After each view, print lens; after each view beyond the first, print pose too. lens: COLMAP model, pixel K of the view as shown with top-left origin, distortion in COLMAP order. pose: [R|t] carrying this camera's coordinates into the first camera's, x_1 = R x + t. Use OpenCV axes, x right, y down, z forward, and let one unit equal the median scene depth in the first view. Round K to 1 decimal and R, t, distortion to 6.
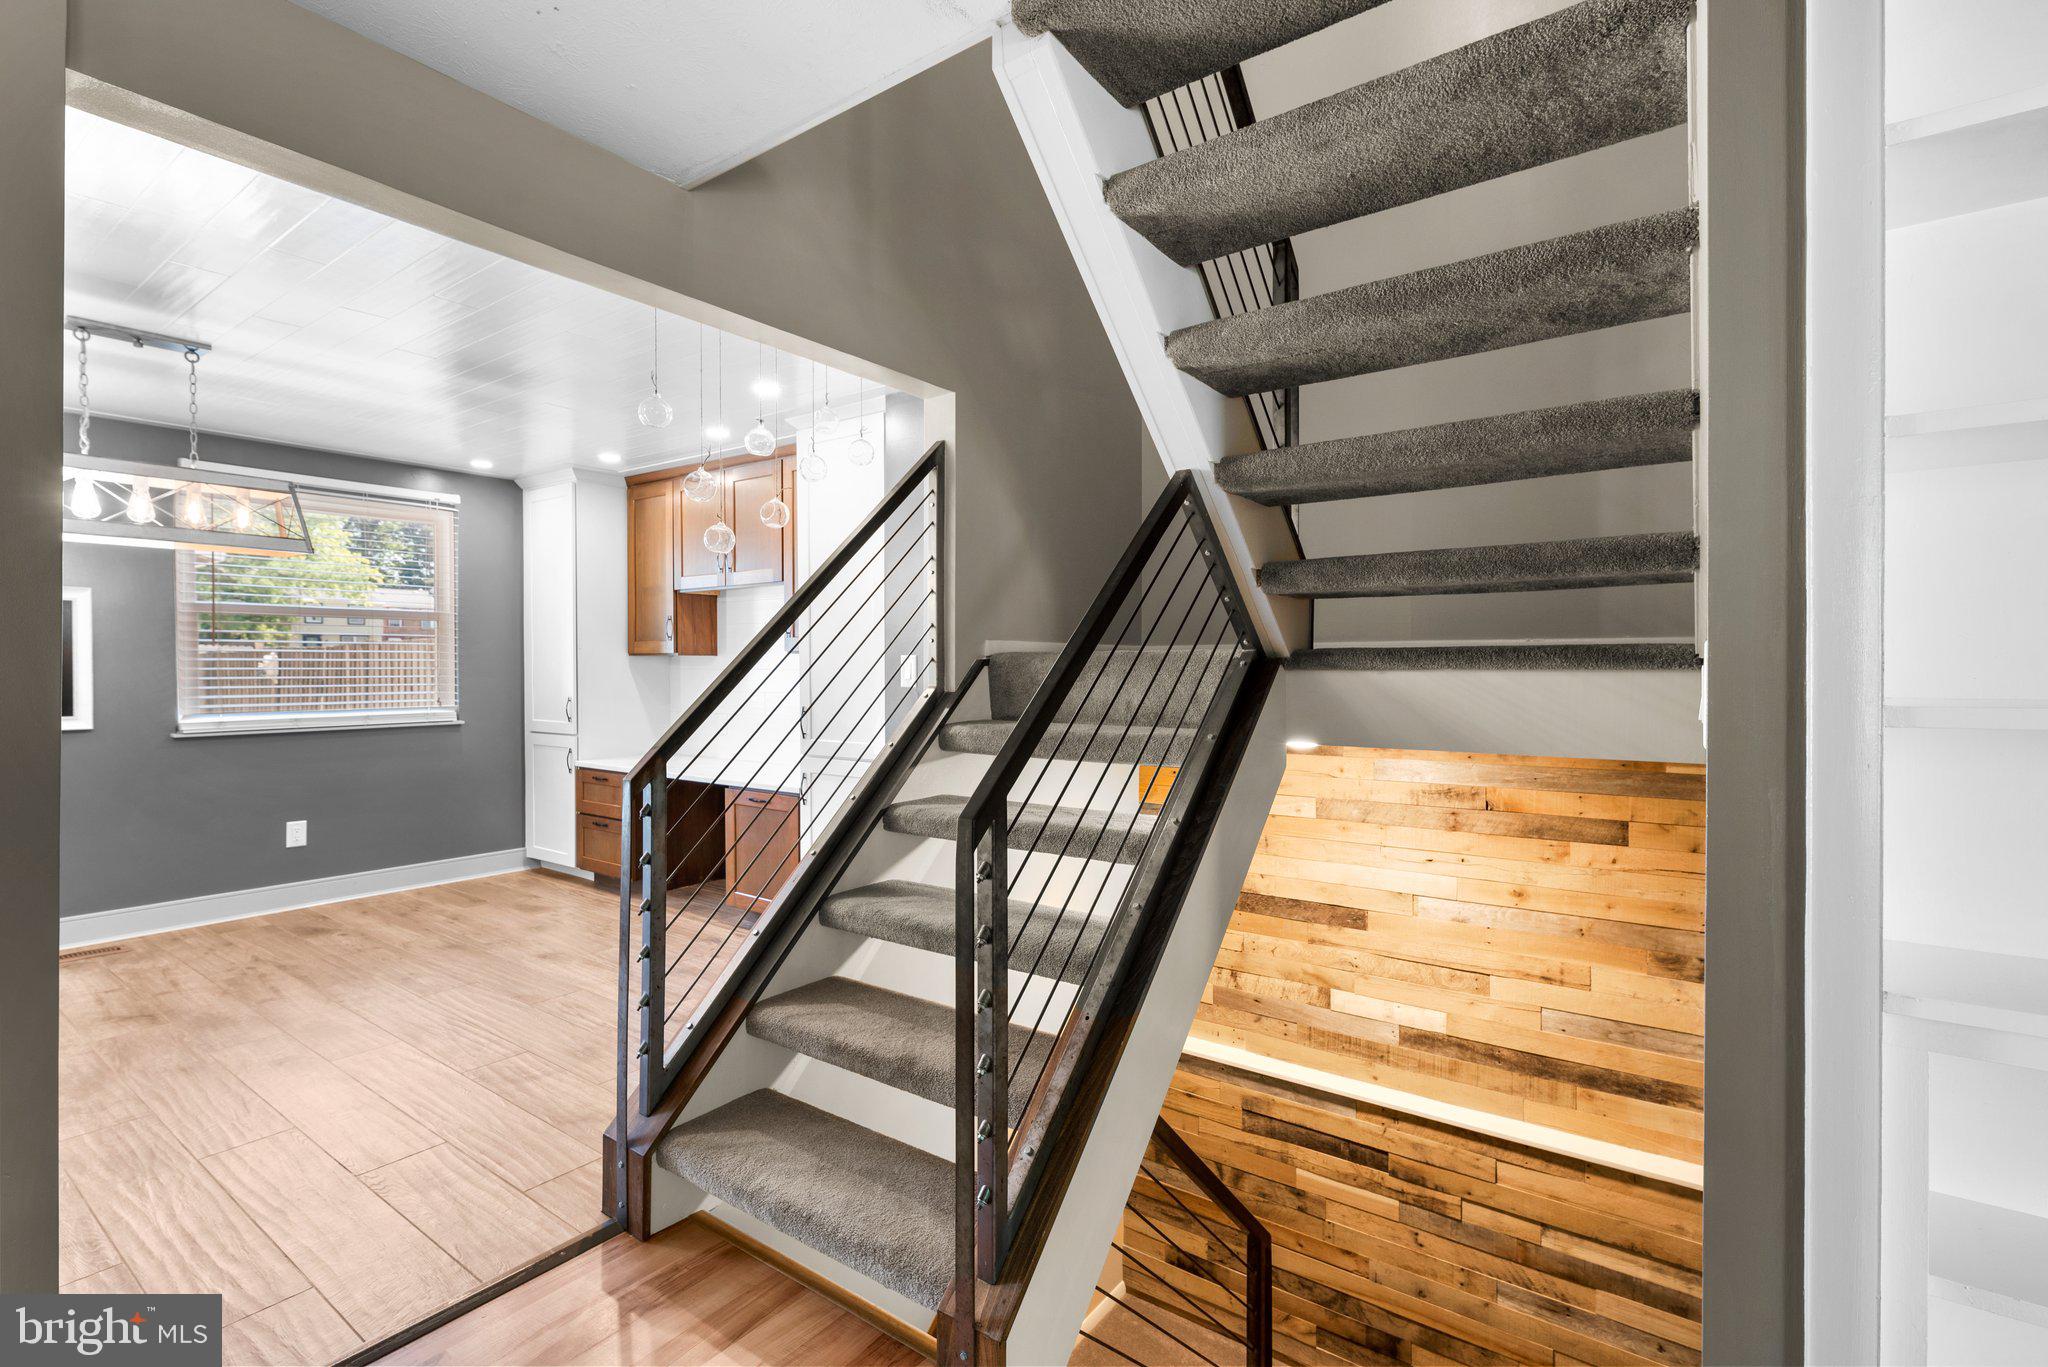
lens RADIAL K [[935.2, 0, 1024.0], [0, 935.2, 683.5], [0, 0, 1]] dist [0.006819, -0.000238]
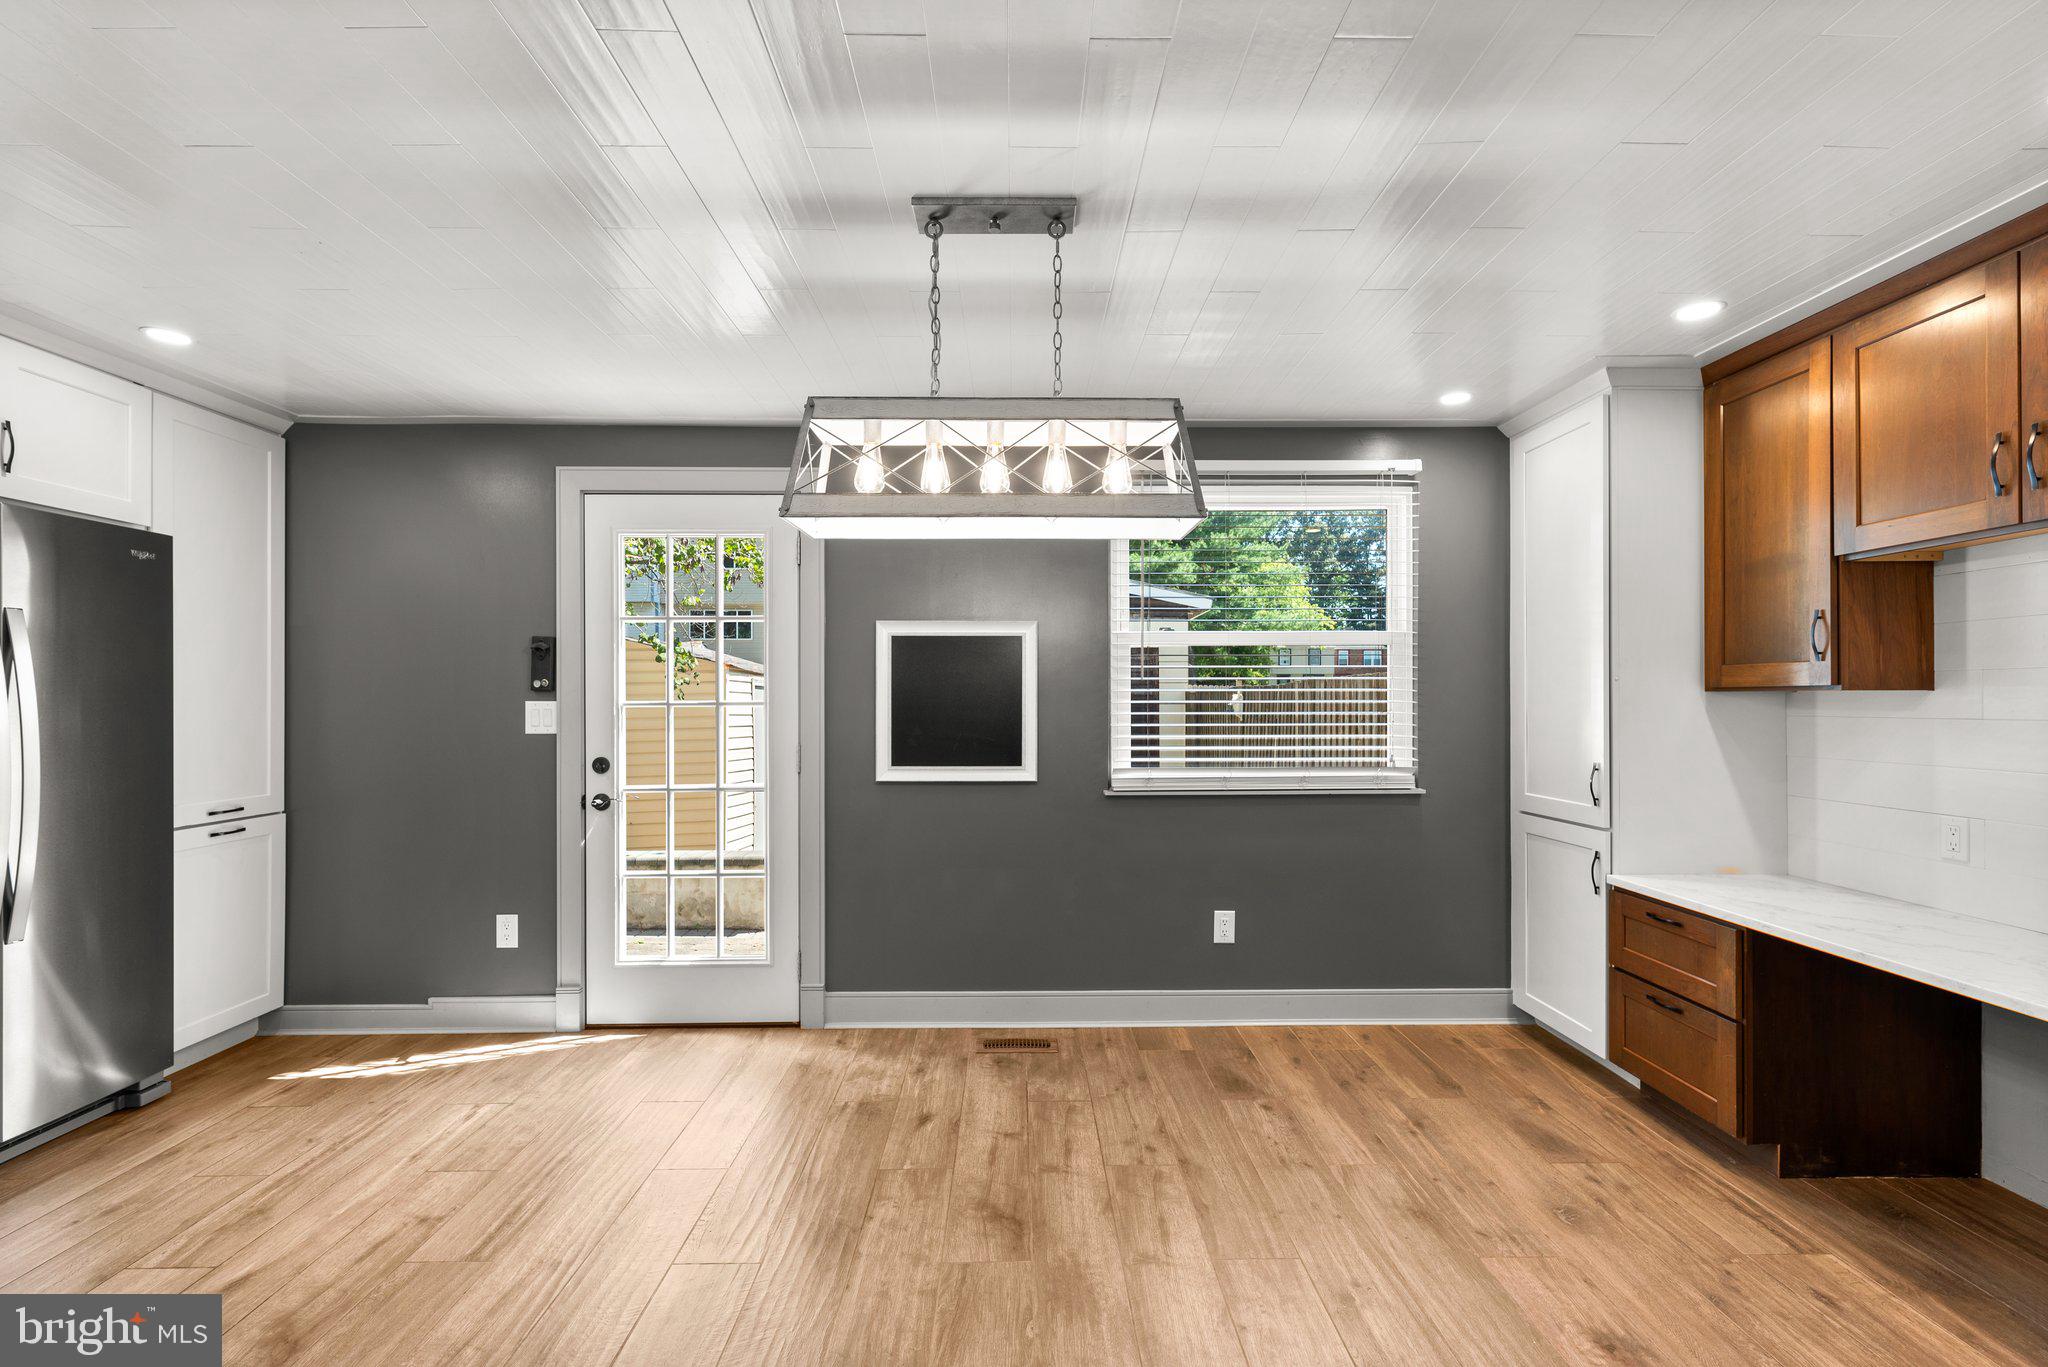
lens RADIAL K [[915.9, 0, 1029.5], [0, 915.9, 695.3], [0, 0, 1]] dist [0.001158, -0.000291]
pose [[0.605658, -0.005966, -0.795703, -0.295645], [-0.013114, 0.999761, -0.017478, -0.016212], [0.795617, 0.021020, 0.605435, 0.449807]]
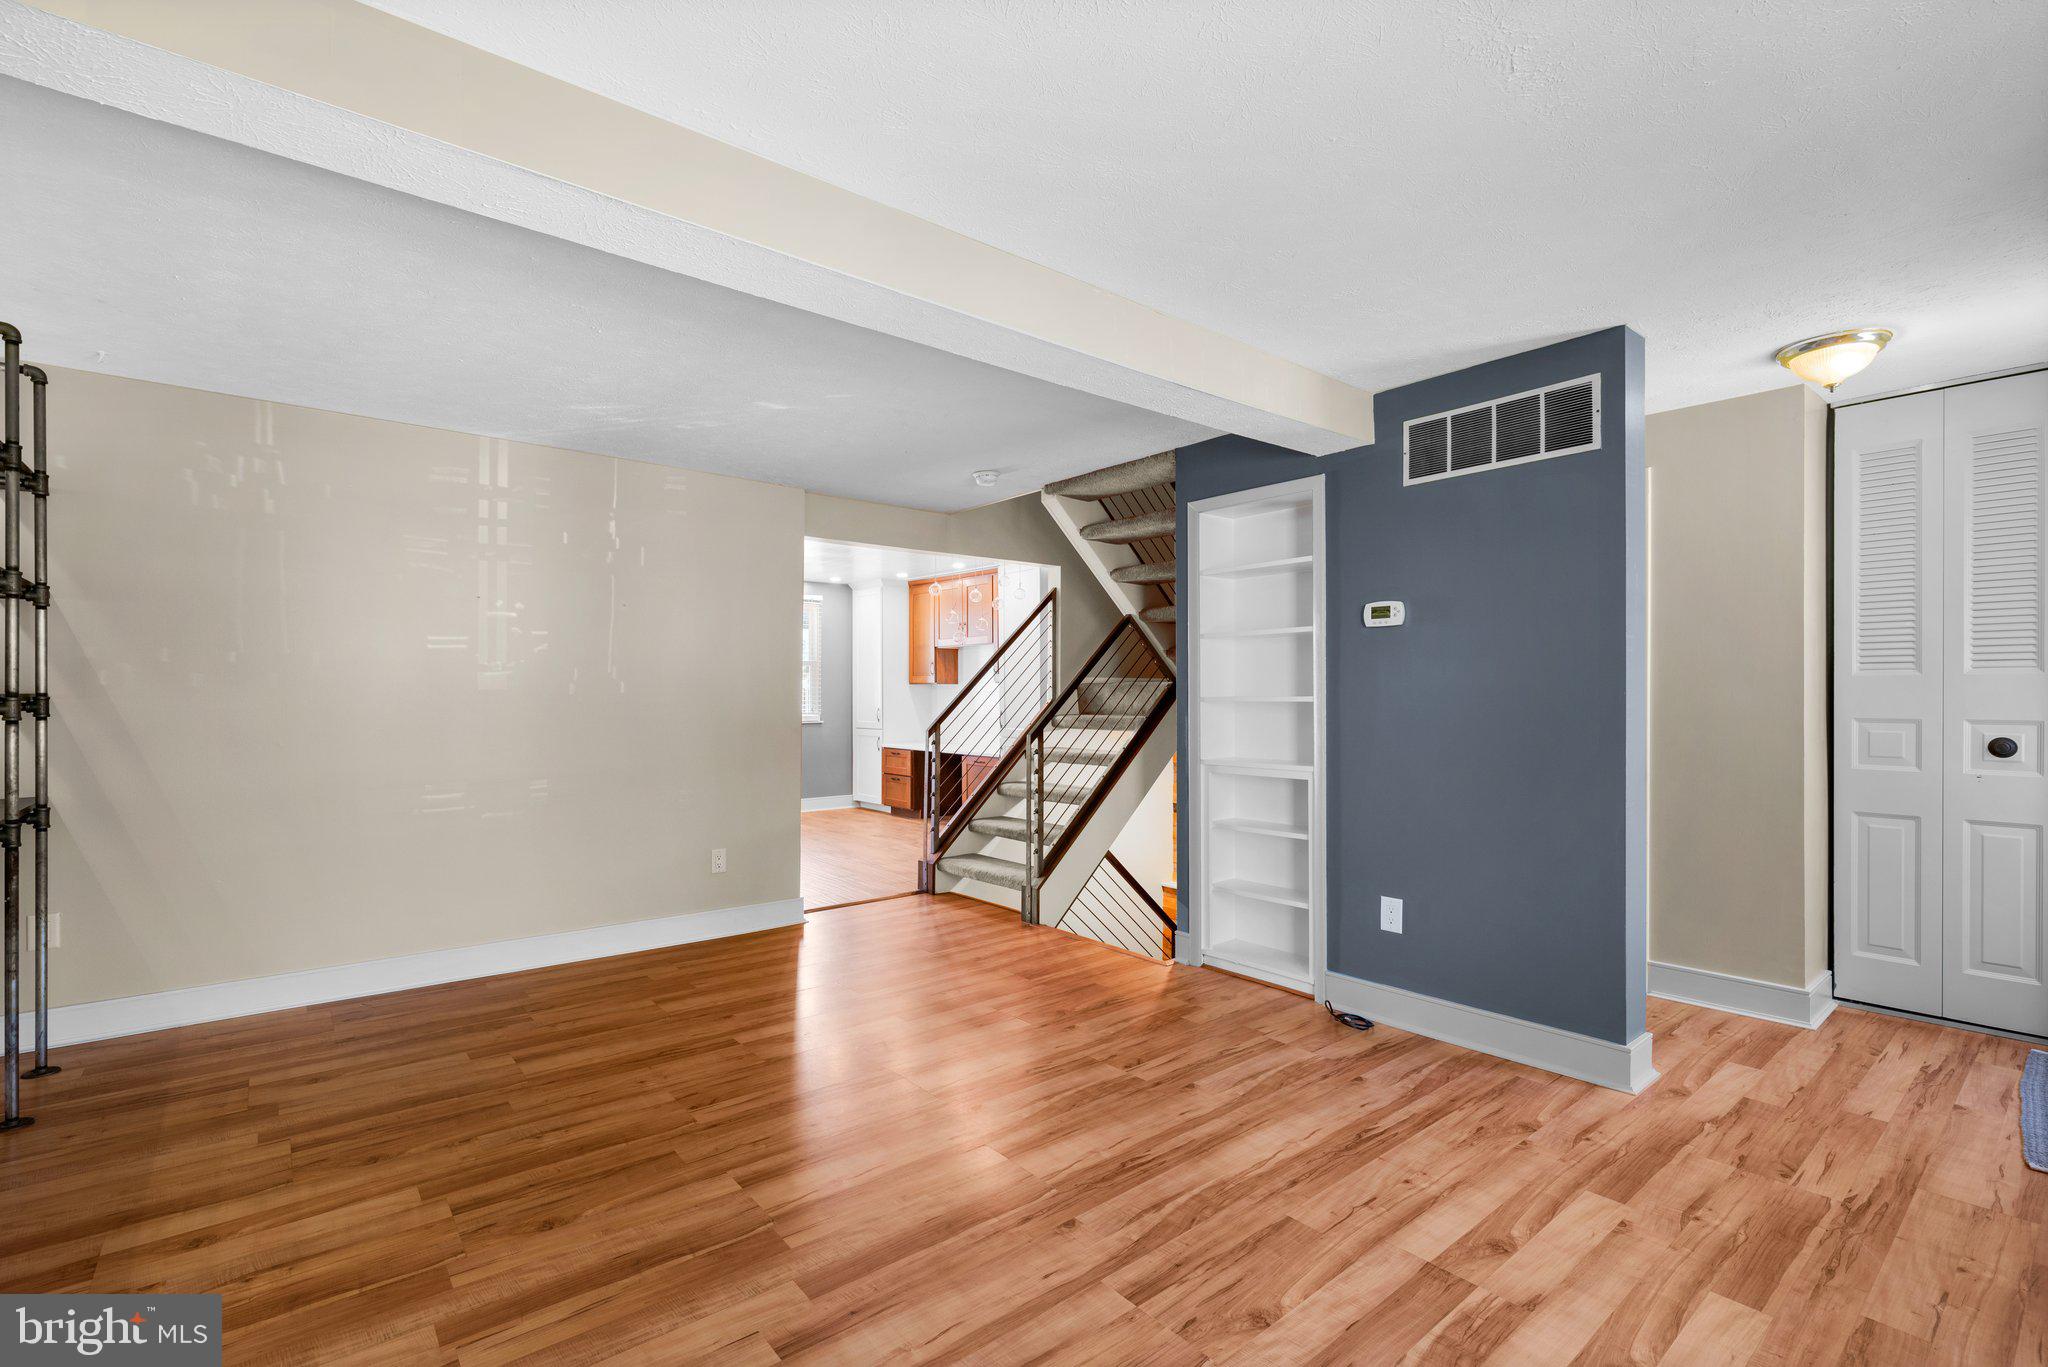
lens RADIAL K [[911.9, 0, 1029.9], [0, 911.9, 690.7], [0, 0, 1]] dist [0.002700, -0.000546]
pose [[0.971985, -0.001762, -0.235036, 0.241475], [-0.002599, 0.999830, -0.018244, 0.015772], [0.235028, 0.018344, 0.971815, -0.740417]]
